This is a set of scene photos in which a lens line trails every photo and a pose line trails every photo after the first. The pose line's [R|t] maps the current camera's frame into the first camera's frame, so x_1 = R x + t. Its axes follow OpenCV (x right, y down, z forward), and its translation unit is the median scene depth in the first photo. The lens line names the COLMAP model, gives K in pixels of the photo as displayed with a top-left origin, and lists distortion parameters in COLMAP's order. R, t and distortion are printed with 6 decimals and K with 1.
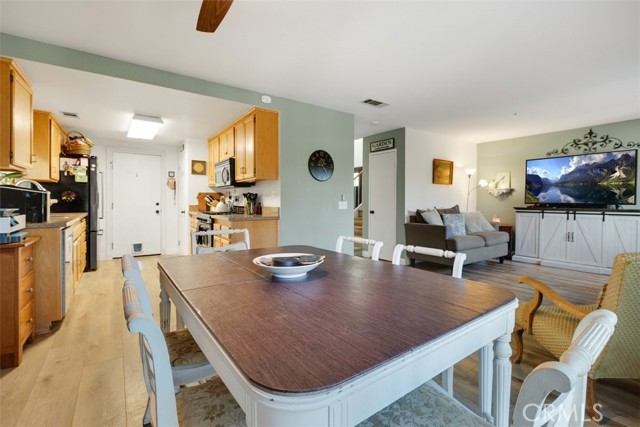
lens RADIAL K [[282.4, 0, 318.4], [0, 282.4, 206.0], [0, 0, 1]] dist [-0.012663, -0.000203]
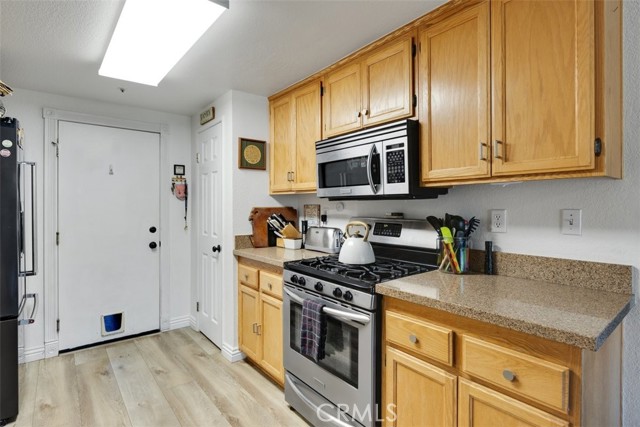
lens RADIAL K [[323.2, 0, 321.2], [0, 323.2, 207.9], [0, 0, 1]] dist [-0.004792, -0.000180]
pose [[0.997822, -0.008838, 0.065370, -0.356187], [0.009546, 0.999899, -0.010527, -0.042064], [-0.065270, 0.011128, 0.997806, 0.469189]]
